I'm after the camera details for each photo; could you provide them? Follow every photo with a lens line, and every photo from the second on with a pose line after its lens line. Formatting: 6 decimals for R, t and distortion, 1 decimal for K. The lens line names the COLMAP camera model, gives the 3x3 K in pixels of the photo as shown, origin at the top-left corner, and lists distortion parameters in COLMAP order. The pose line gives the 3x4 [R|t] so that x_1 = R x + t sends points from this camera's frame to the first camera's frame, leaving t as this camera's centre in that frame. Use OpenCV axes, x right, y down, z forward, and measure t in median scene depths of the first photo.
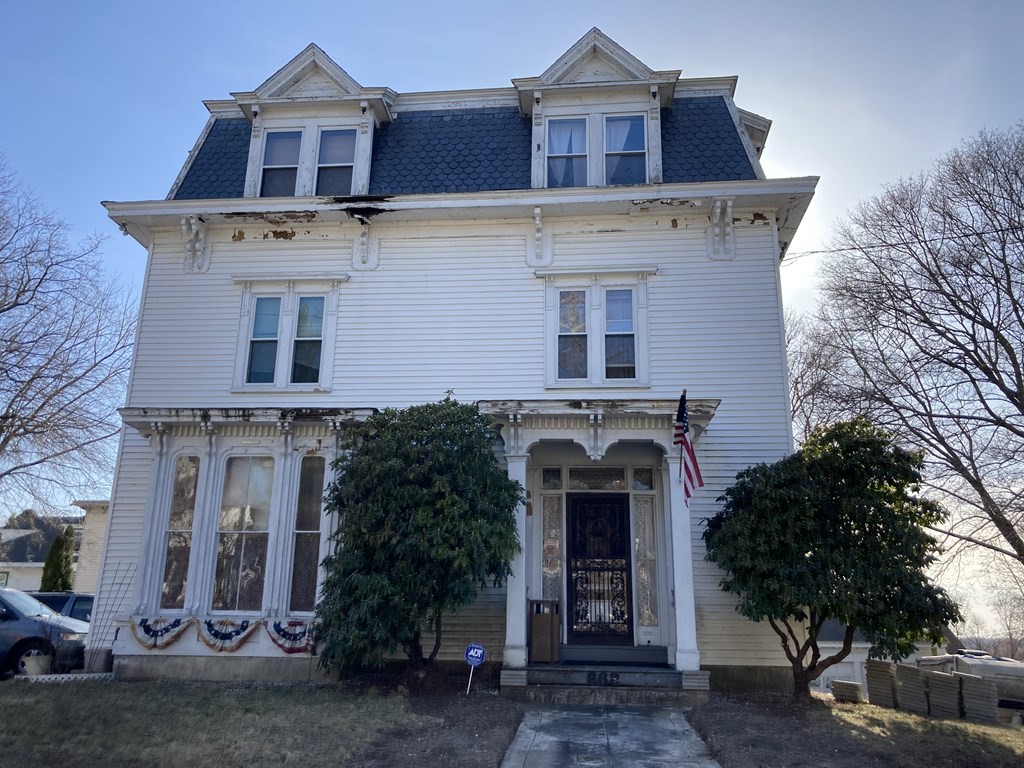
lens RADIAL K [[836.7, 0, 512.5], [0, 836.7, 399.1], [0, 0, 1]] dist [0.027346, -0.028155]
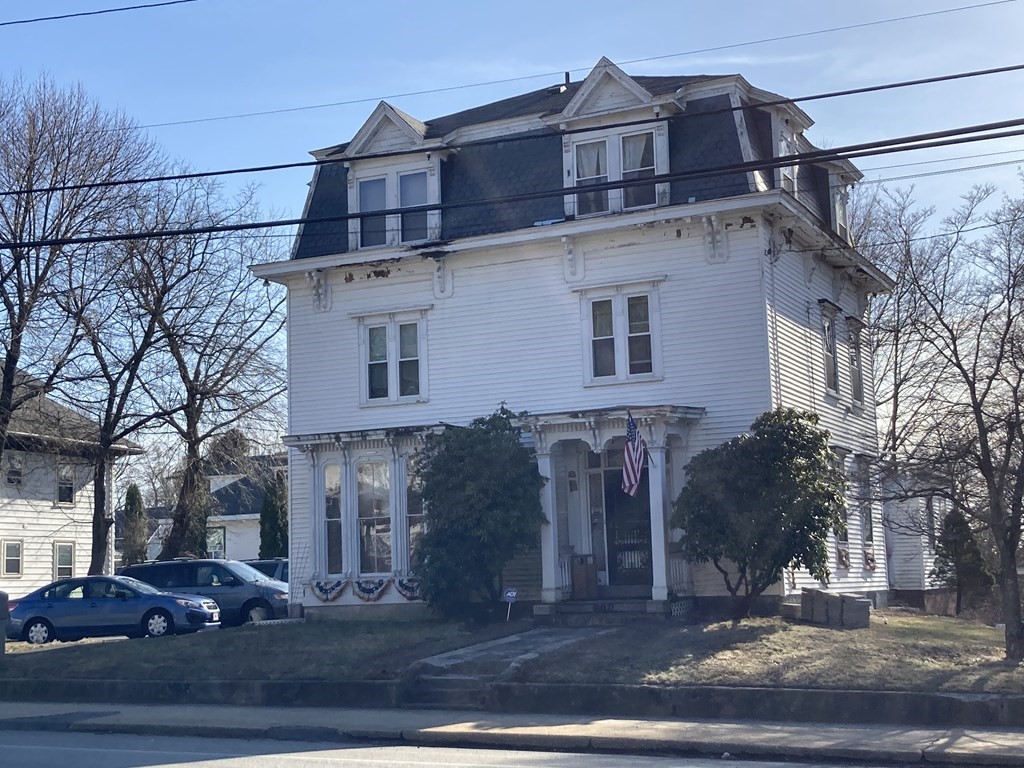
lens RADIAL K [[1513.2, 0, 472.9], [0, 1513.2, 371.9], [0, 0, 1]] dist [0.199831, 0.000000]
pose [[0.931292, -0.095420, -0.351553, 0.755420], [0.144507, 0.982671, 0.116088, -0.355265], [0.334384, -0.158913, 0.928942, -1.273366]]
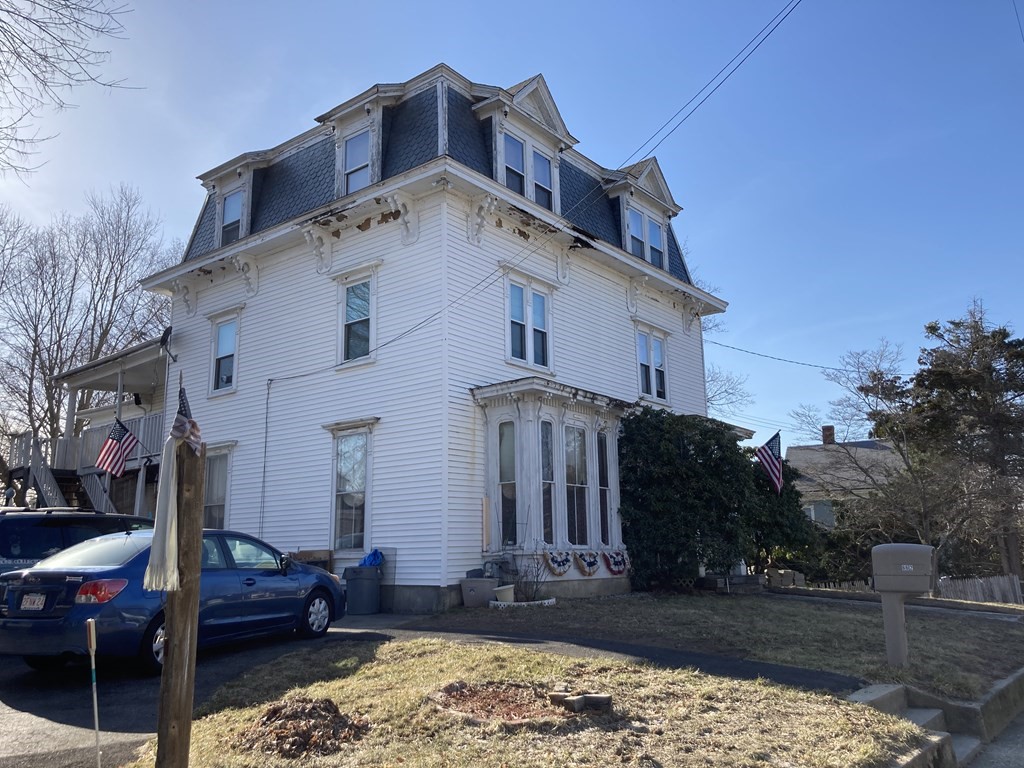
lens RADIAL K [[836.7, 0, 504.1], [0, 836.7, 378.1], [0, 0, 1]] dist [0.027346, -0.028155]
pose [[0.544575, 0.149356, 0.825306, -1.506976], [-0.207740, 0.977374, -0.039799, 0.070331], [-0.812577, -0.149776, 0.563281, 0.386626]]
